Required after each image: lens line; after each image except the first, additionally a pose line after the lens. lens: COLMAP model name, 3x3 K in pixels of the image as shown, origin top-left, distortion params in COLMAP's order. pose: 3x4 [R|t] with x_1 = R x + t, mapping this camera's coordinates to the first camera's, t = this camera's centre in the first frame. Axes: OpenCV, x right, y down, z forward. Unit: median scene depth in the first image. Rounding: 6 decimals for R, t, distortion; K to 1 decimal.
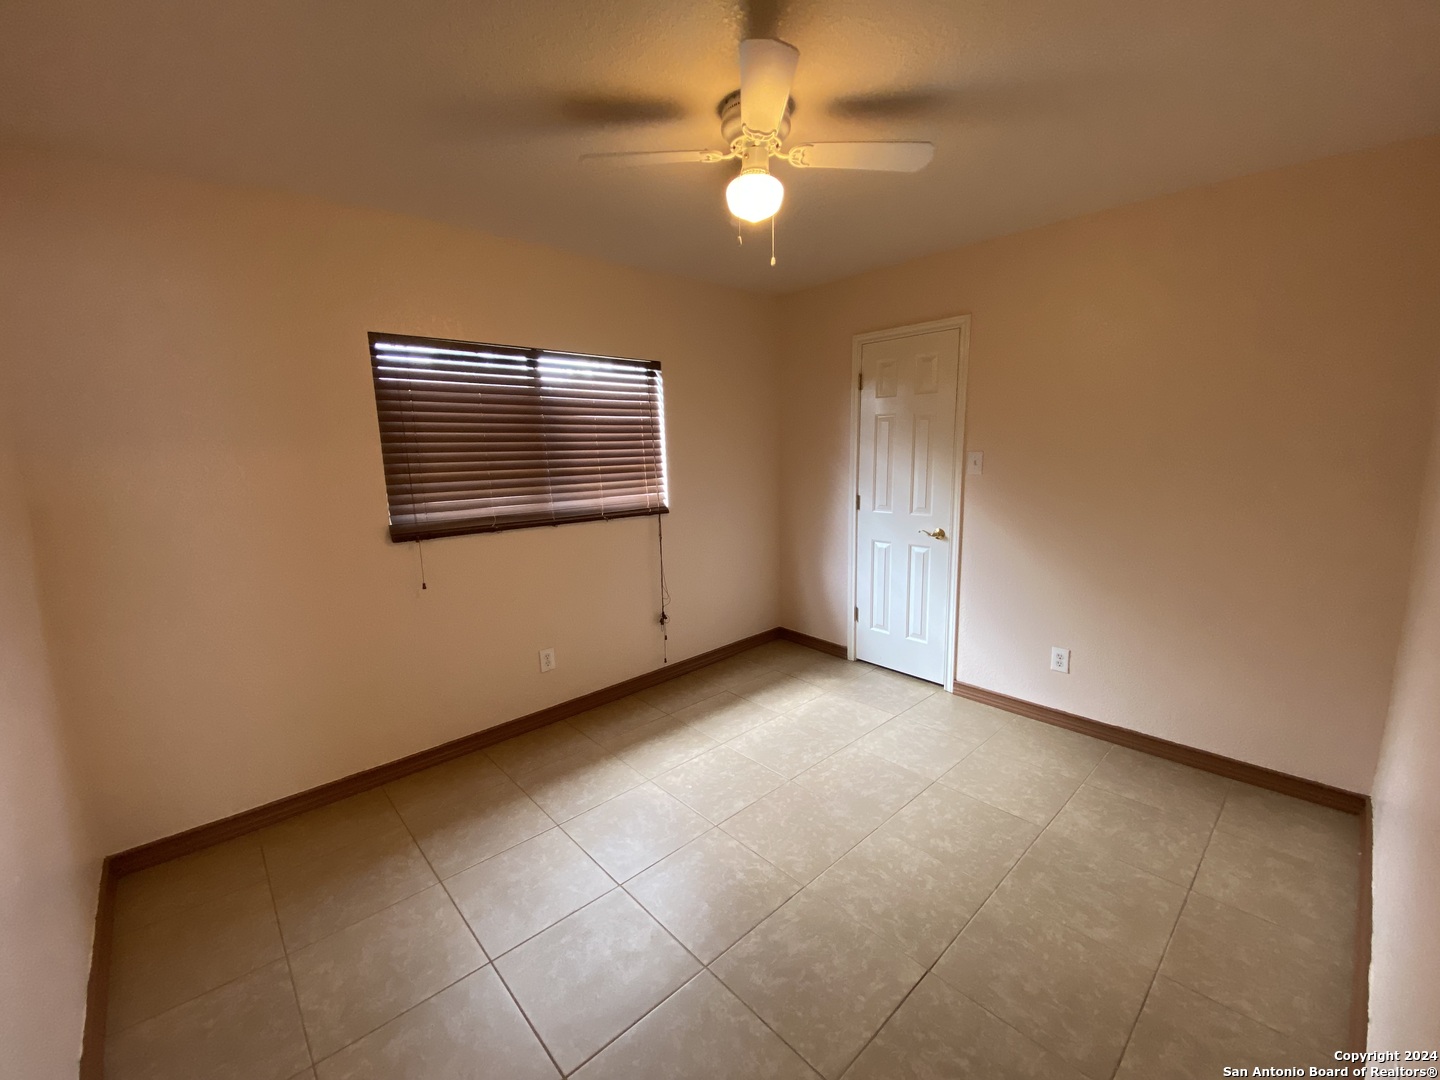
lens RADIAL K [[589.0, 0, 718.2], [0, 589.0, 543.0], [0, 0, 1]] dist [0.035563, -0.029526]
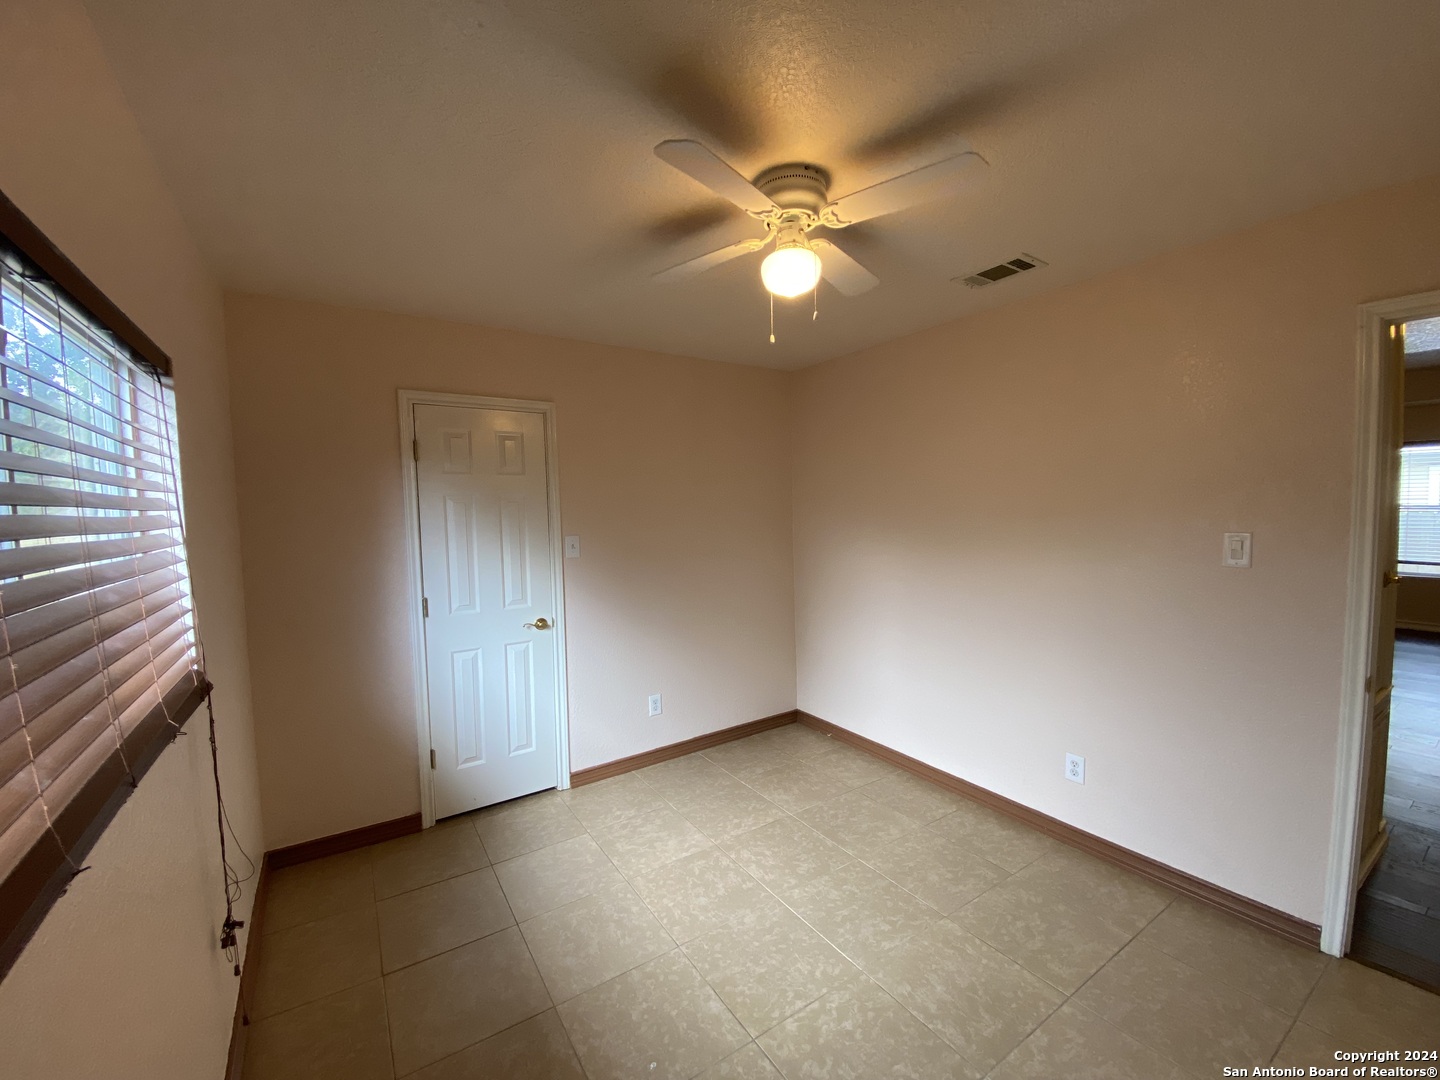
lens RADIAL K [[589.0, 0, 718.2], [0, 589.0, 543.0], [0, 0, 1]] dist [0.035563, -0.029526]
pose [[0.152907, -0.042779, 0.987314, -0.574975], [0.180399, 0.983484, 0.014675, -0.121280], [-0.971636, 0.175867, 0.158099, 0.656656]]
